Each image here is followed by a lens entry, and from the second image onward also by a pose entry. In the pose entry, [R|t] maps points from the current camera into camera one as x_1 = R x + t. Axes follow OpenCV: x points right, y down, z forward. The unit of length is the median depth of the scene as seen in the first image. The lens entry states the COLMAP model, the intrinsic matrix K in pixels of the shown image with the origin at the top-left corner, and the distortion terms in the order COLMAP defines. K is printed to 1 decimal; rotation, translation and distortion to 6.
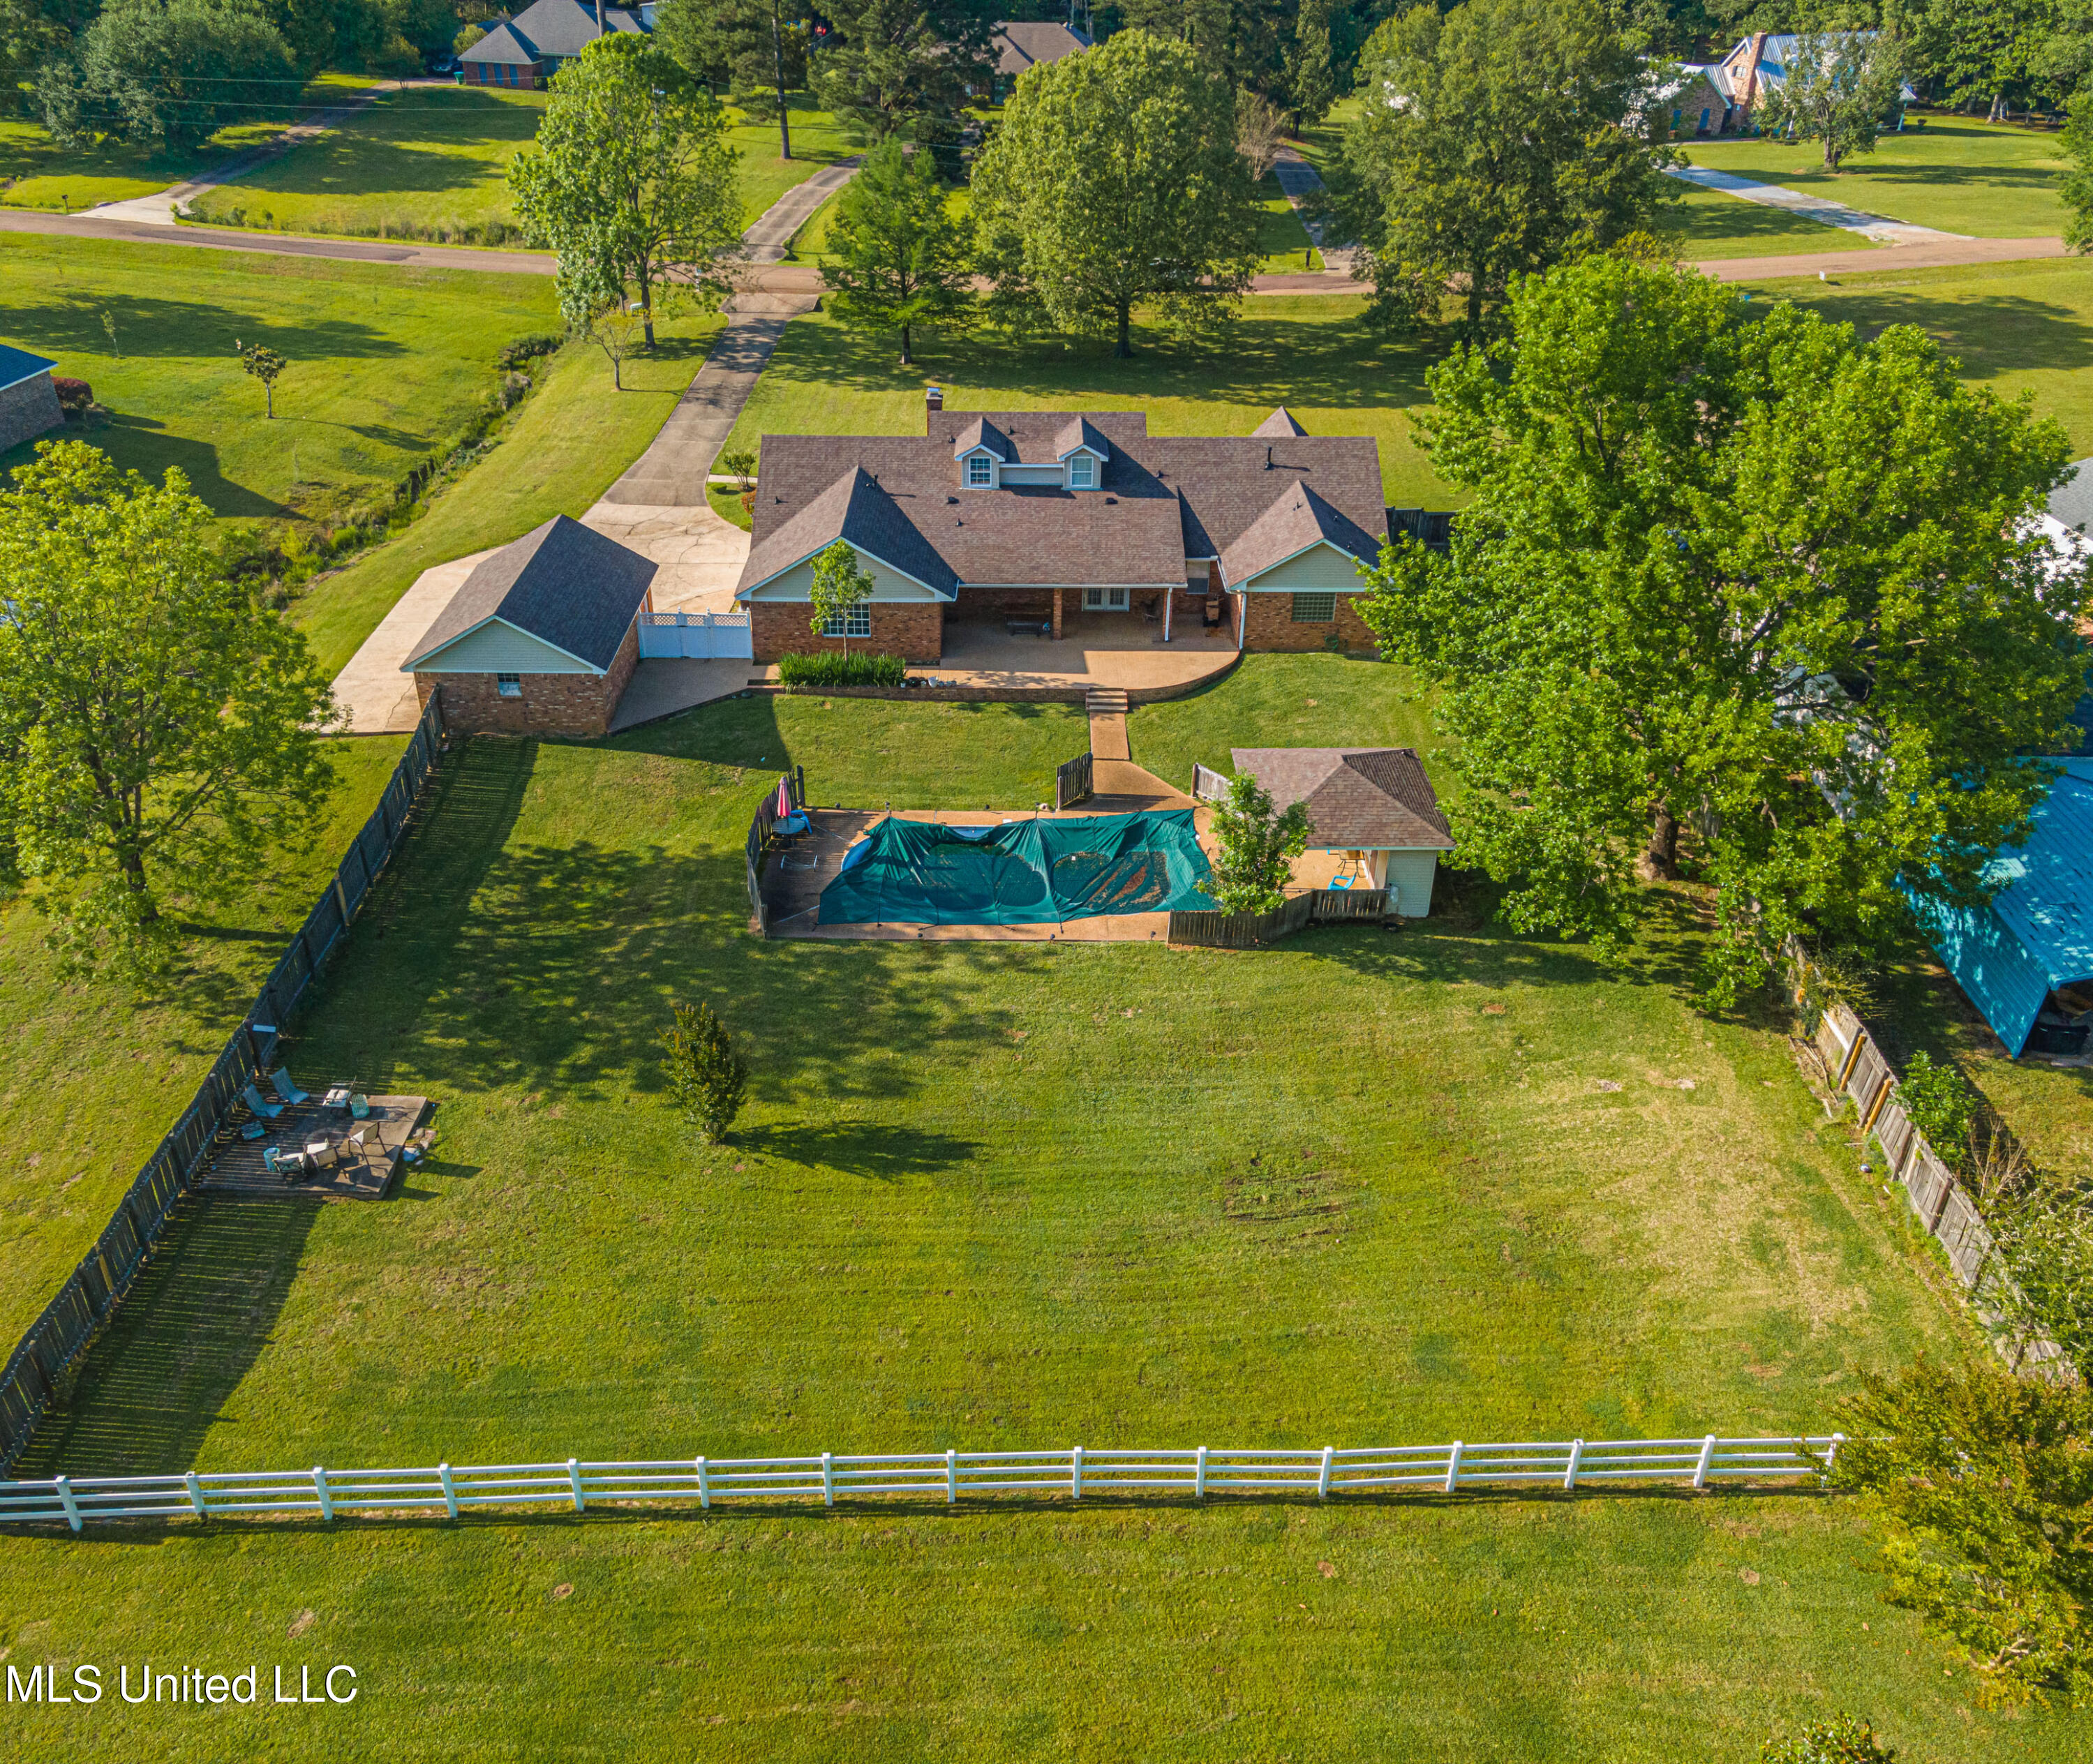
lens RADIAL K [[1650.7, 0, 1017.0], [0, 1650.7, 891.7], [0, 0, 1]] dist [0.046588, 0.007719]
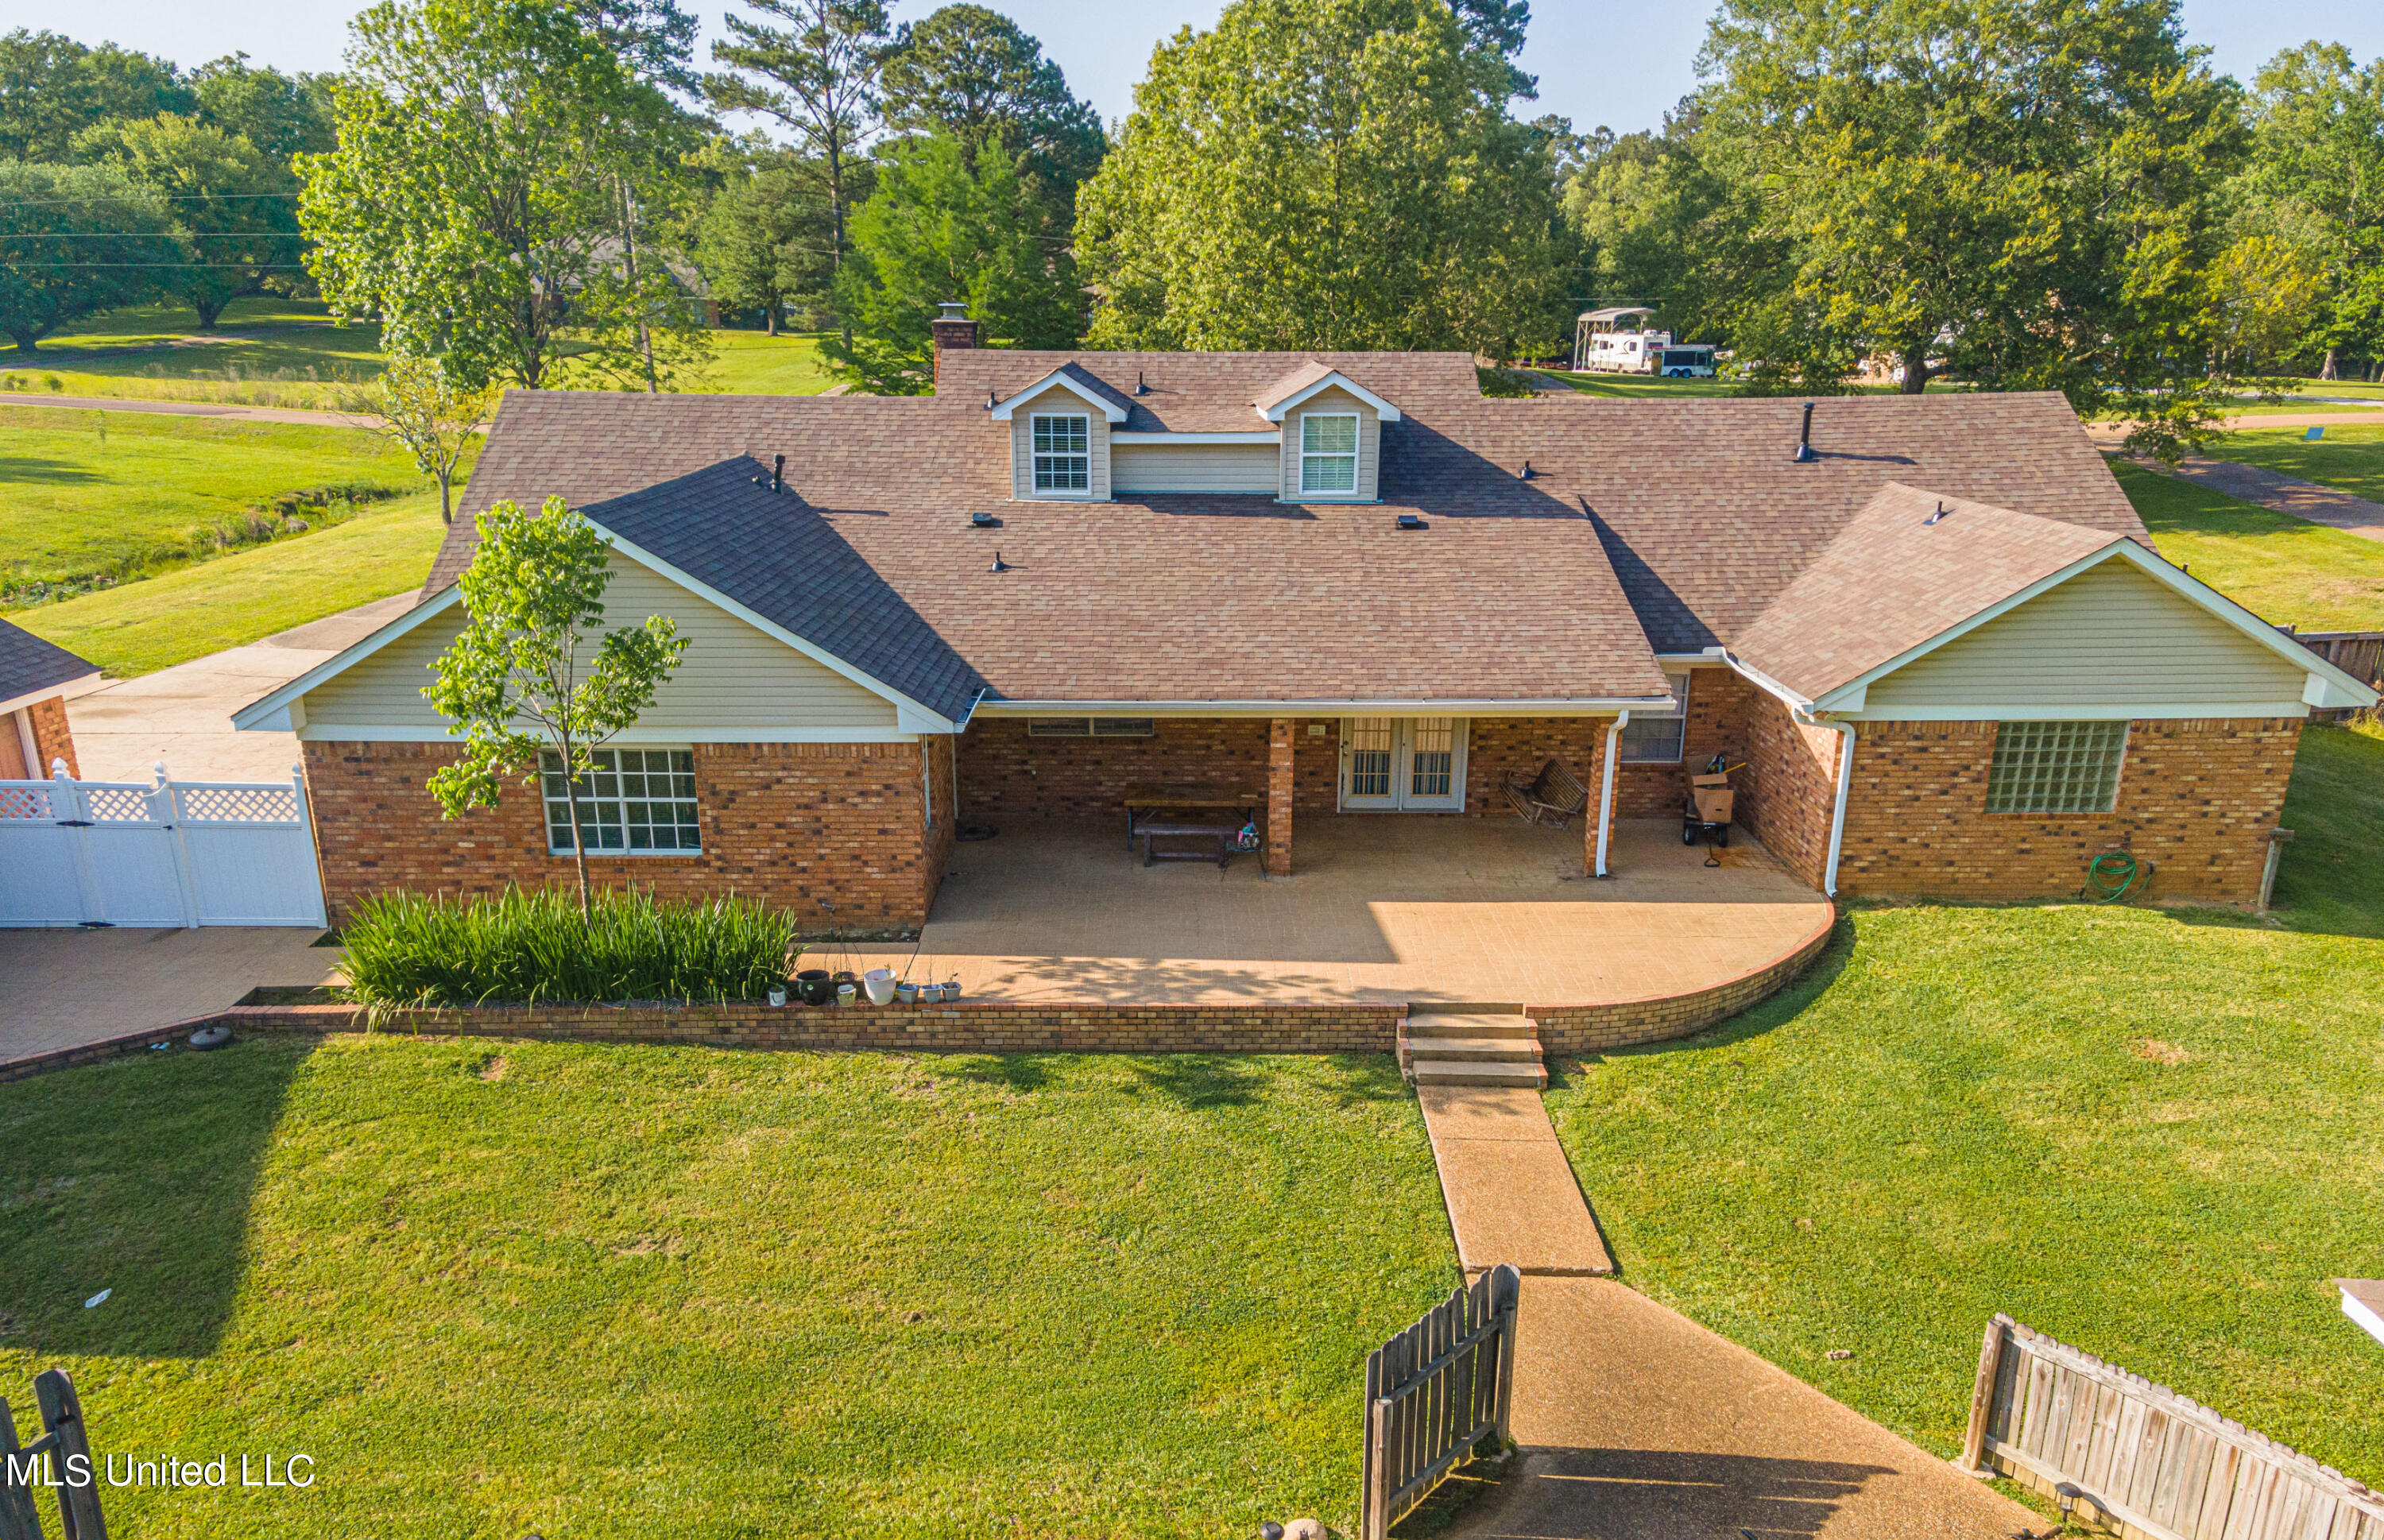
lens RADIAL K [[1736.0, 0, 1188.2], [0, 1736.0, 907.3], [0, 0, 1]] dist [0.038637, 0.073927]
pose [[0.999794, -0.005605, 0.019517, -0.001774], [0.009606, 0.977361, -0.211360, -0.076110], [-0.017891, 0.211504, 0.977213, 0.705263]]
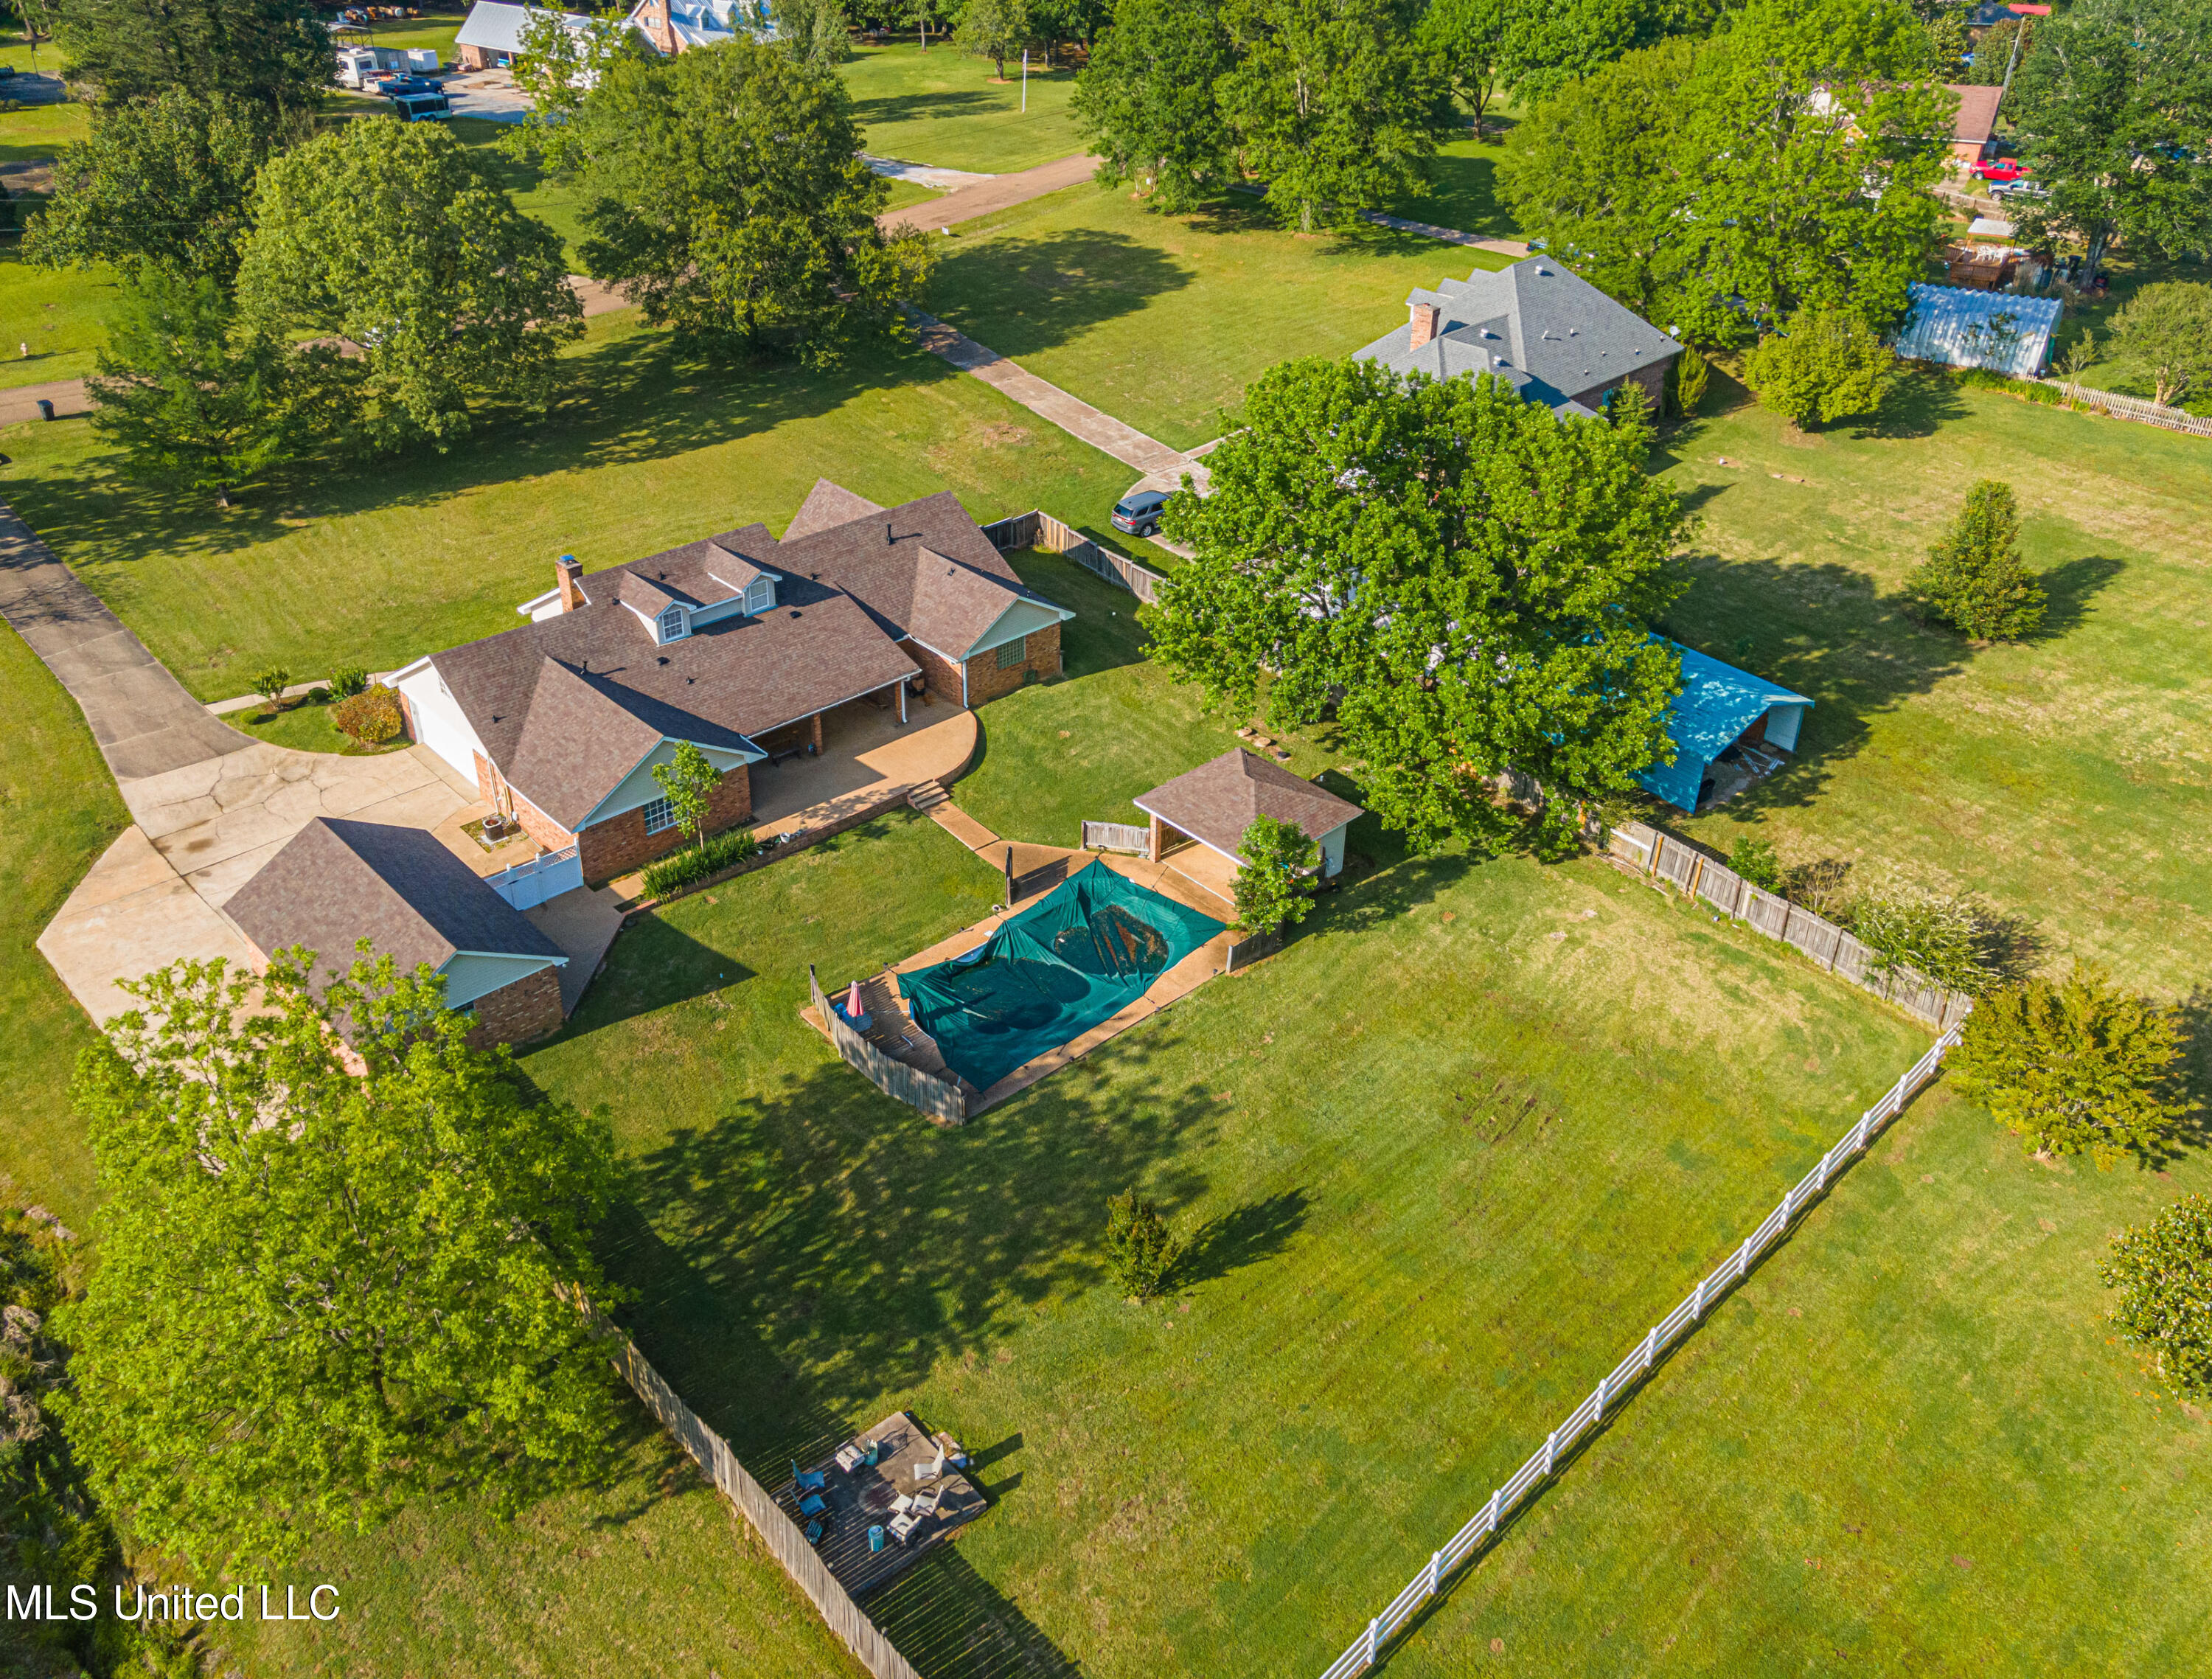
lens RADIAL K [[1693.5, 0, 1056.5], [0, 1693.5, 830.2], [0, 0, 1]] dist [0.004909, 0.001289]
pose [[0.747779, -0.365656, 0.554187, -0.514164], [0.349089, 0.926528, 0.140295, -0.224571], [-0.564769, 0.088551, 0.820484, 0.044849]]
